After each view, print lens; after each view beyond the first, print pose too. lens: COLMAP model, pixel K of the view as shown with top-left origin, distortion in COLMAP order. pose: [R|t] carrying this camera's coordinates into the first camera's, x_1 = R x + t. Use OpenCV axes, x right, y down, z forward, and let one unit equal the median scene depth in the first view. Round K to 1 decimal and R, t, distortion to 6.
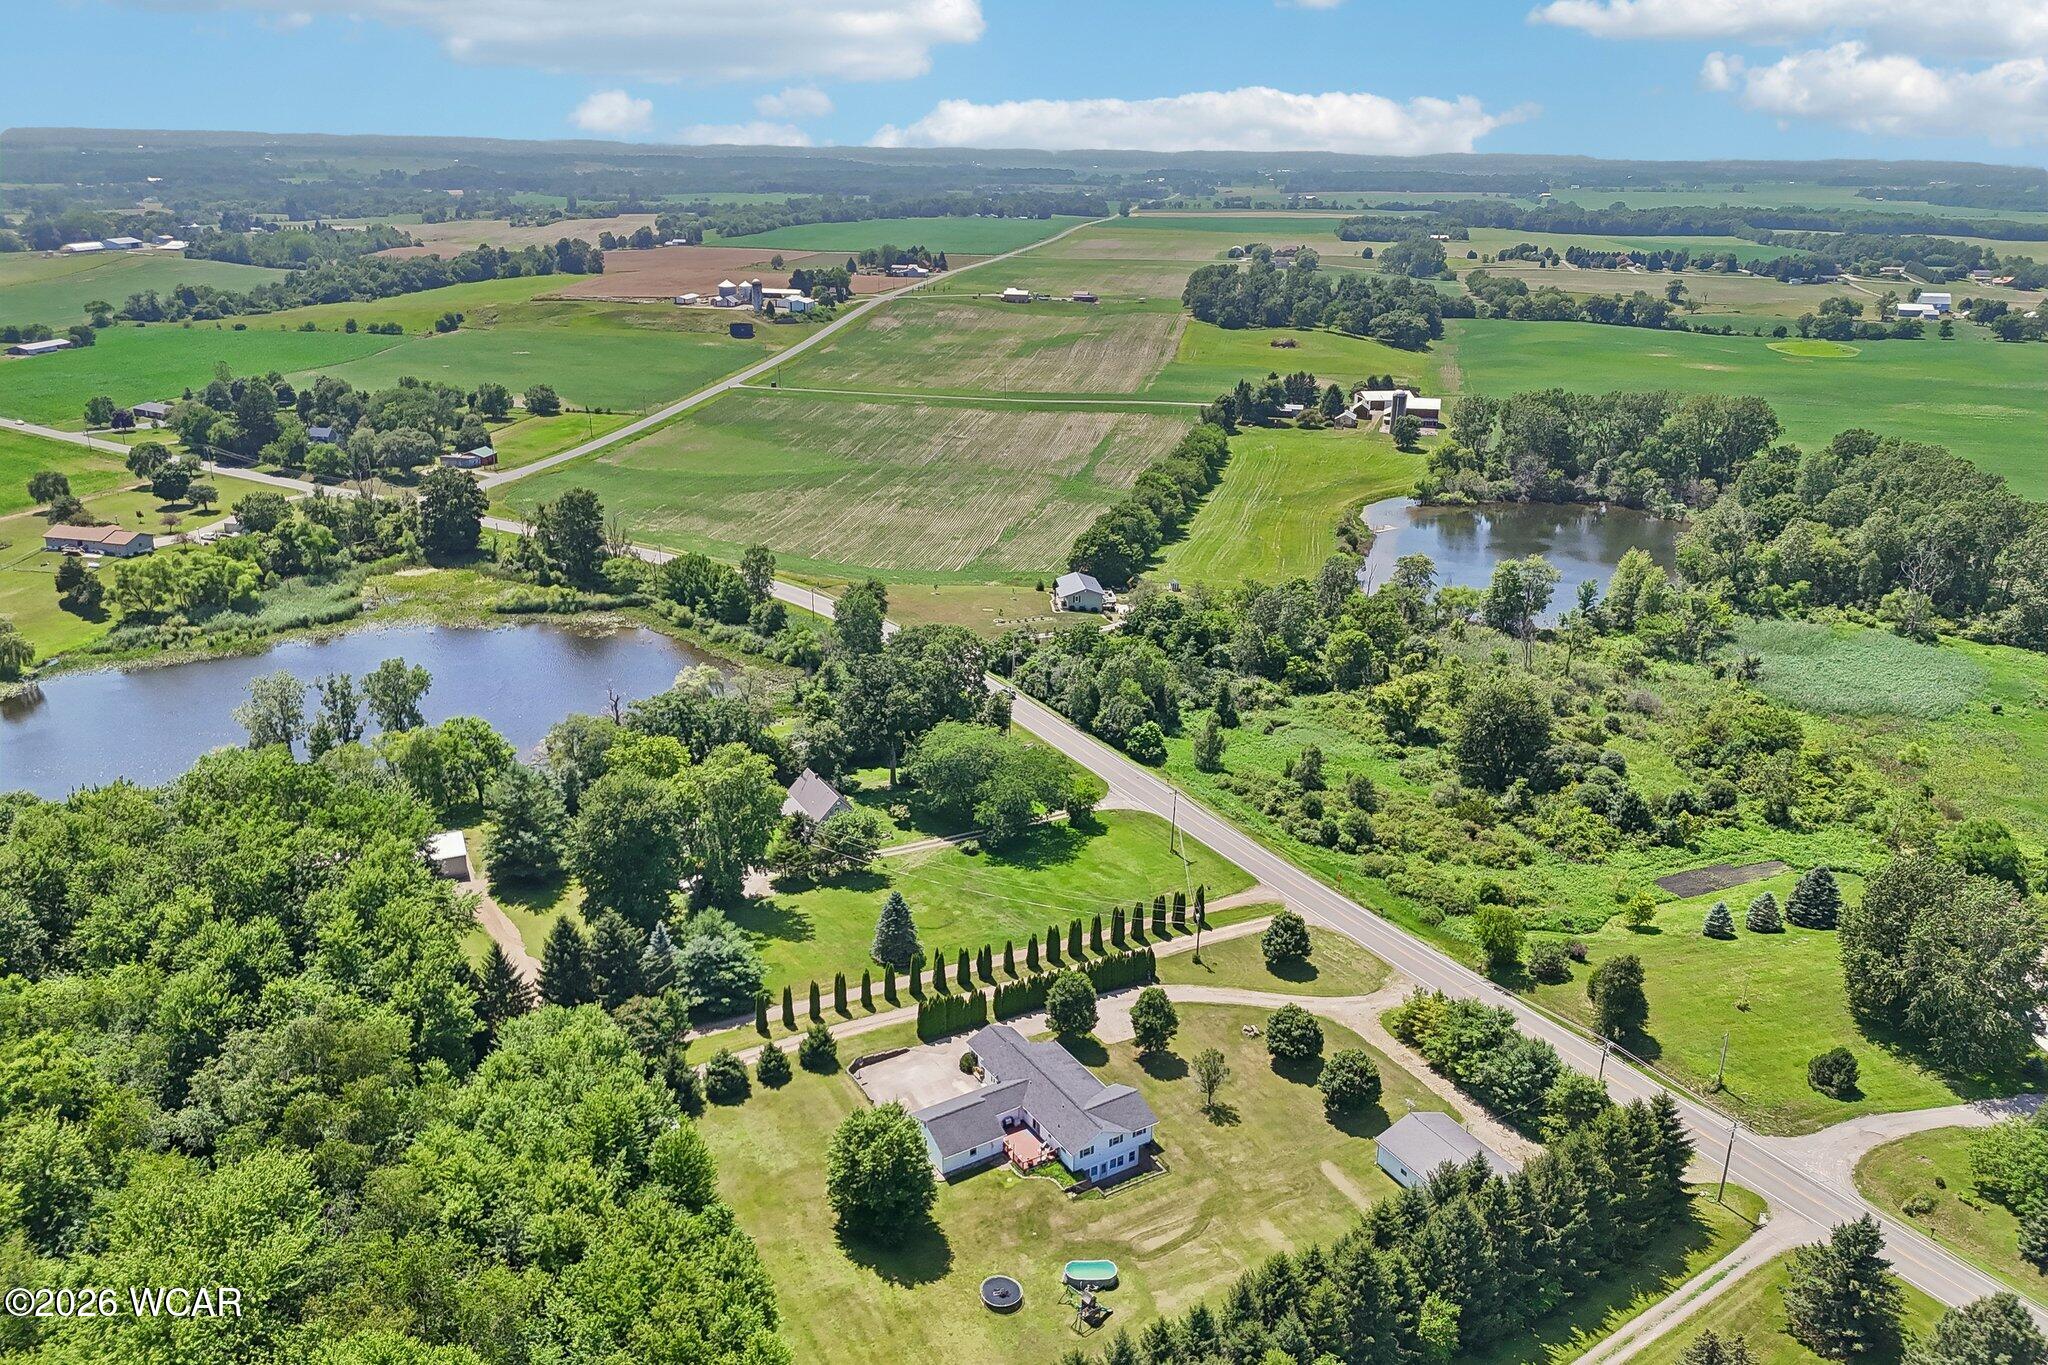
lens RADIAL K [[1549.5, 0, 1025.0], [0, 1549.5, 714.6], [0, 0, 1]] dist [0.076724, -0.088557]
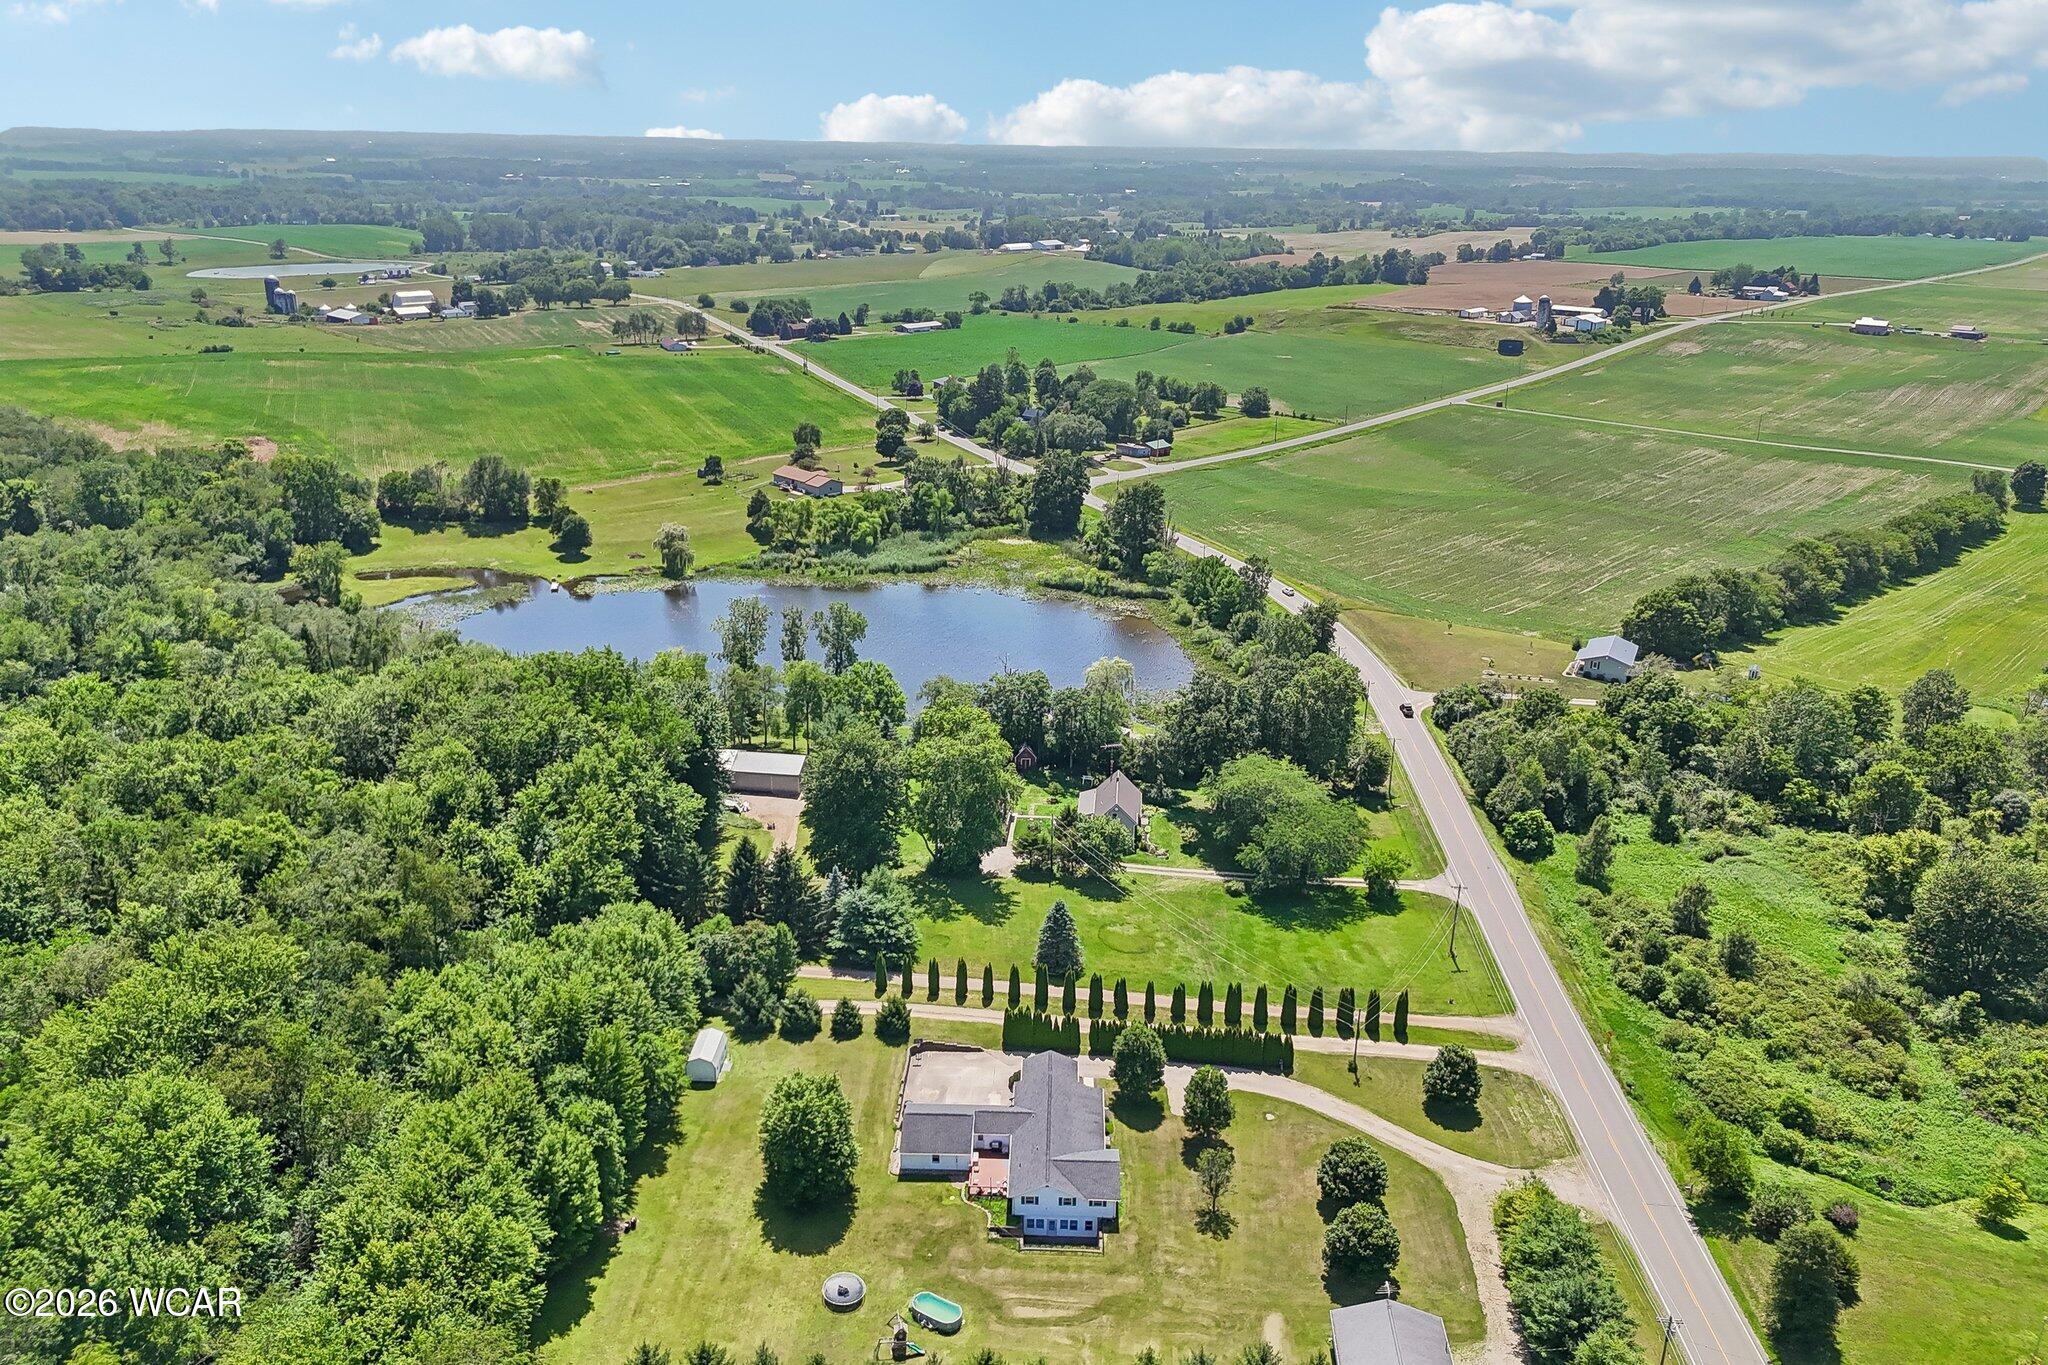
lens RADIAL K [[1549.5, 0, 1025.0], [0, 1549.5, 714.6], [0, 0, 1]] dist [0.076724, -0.088557]
pose [[0.822921, 0.191844, -0.534787, 0.233739], [-0.196179, 0.979321, 0.049435, -0.026827], [0.533212, 0.064233, 0.843540, 0.084169]]
